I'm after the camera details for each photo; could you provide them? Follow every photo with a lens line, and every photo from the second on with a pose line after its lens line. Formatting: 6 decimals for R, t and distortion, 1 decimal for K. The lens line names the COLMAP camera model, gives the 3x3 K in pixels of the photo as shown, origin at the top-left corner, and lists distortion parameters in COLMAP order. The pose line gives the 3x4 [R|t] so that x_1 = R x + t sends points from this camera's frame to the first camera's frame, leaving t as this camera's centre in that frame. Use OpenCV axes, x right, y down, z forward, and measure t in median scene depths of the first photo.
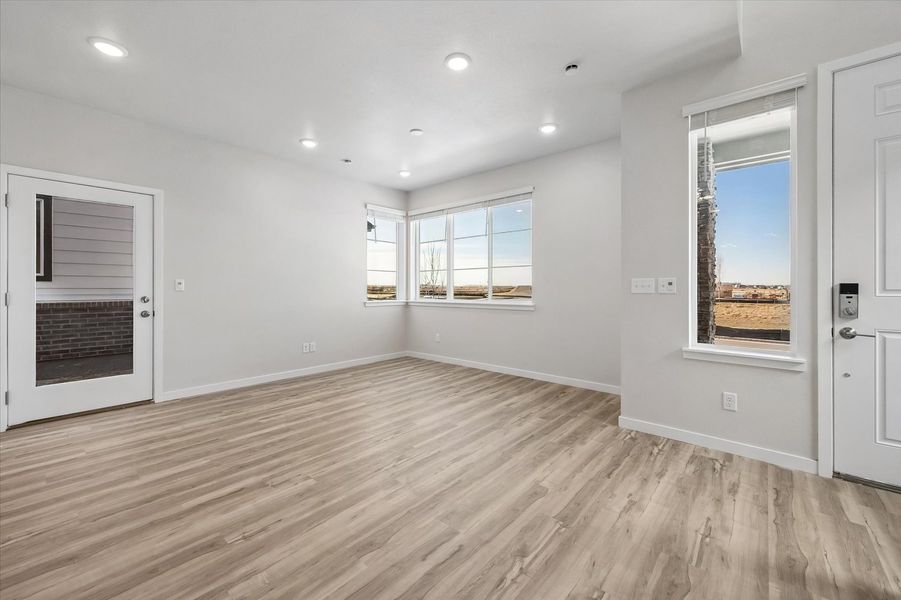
lens RADIAL K [[360.3, 0, 448.6], [0, 360.3, 290.5], [0, 0, 1]] dist [-0.002952, 0.001534]
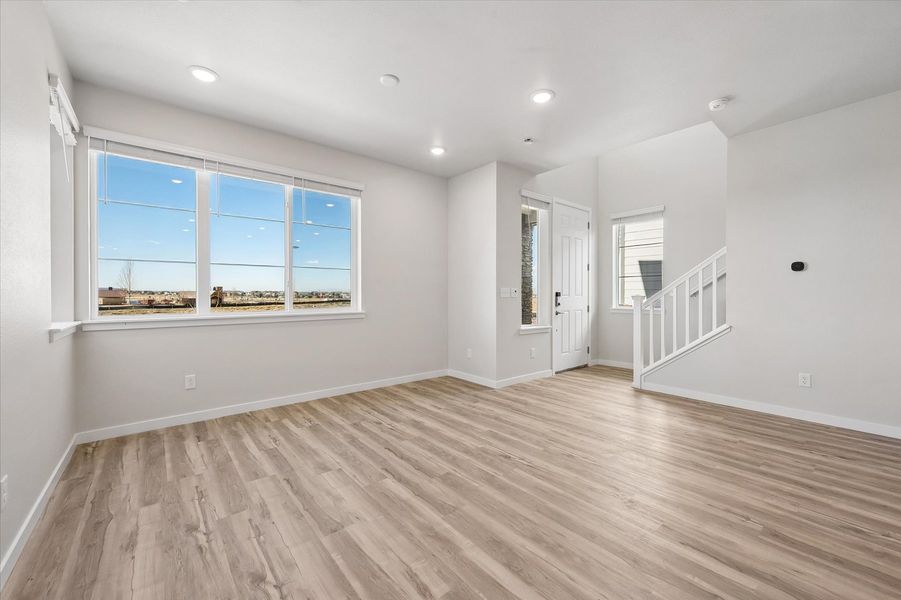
lens RADIAL K [[360.3, 0, 449.1], [0, 360.3, 296.4], [0, 0, 1]] dist [-0.002952, 0.001534]
pose [[0.158415, -0.007365, 0.987345, -1.102059], [0.007017, 0.999955, 0.006333, -0.008828], [-0.987348, 0.005924, 0.158459, 1.056303]]
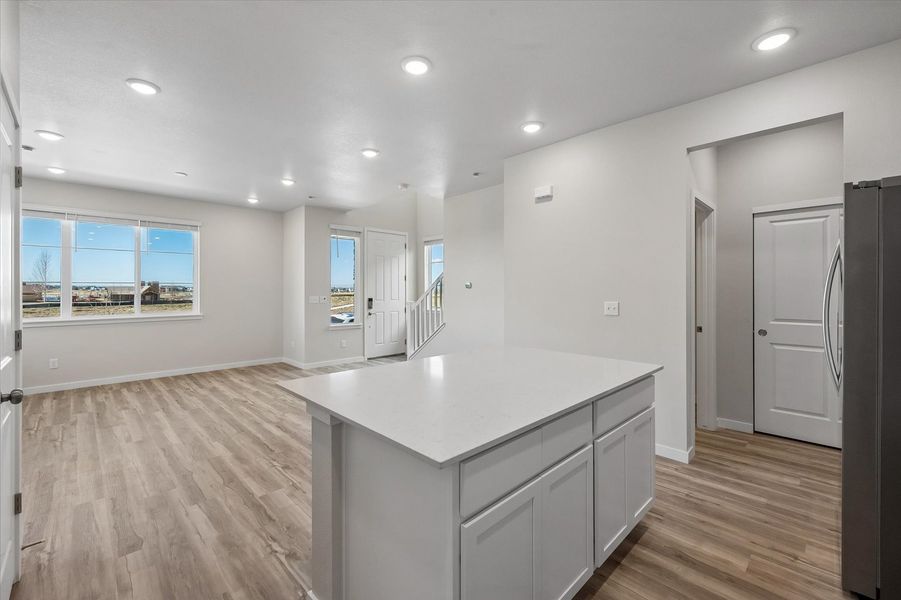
lens RADIAL K [[383.8, 0, 452.5], [0, 383.8, 287.0], [0, 0, 1]] dist [-0.004814, -0.000600]
pose [[0.070115, 0.004757, 0.997528, -1.785044], [0.007353, 0.999959, -0.005285, -0.075221], [-0.997512, 0.007706, 0.070077, 0.019771]]
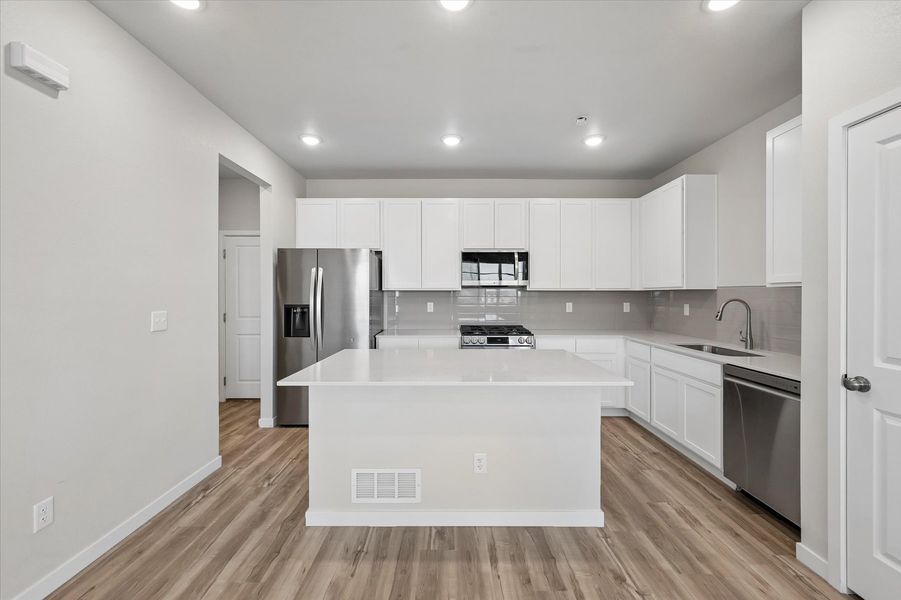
lens RADIAL K [[360.3, 0, 452.3], [0, 360.3, 300.6], [0, 0, 1]] dist [-0.002952, 0.001534]
pose [[-0.749801, 0.006293, -0.661633, -0.458215], [-0.009038, 0.999764, 0.019753, -0.076417], [0.661601, 0.020791, -0.749567, 0.642379]]
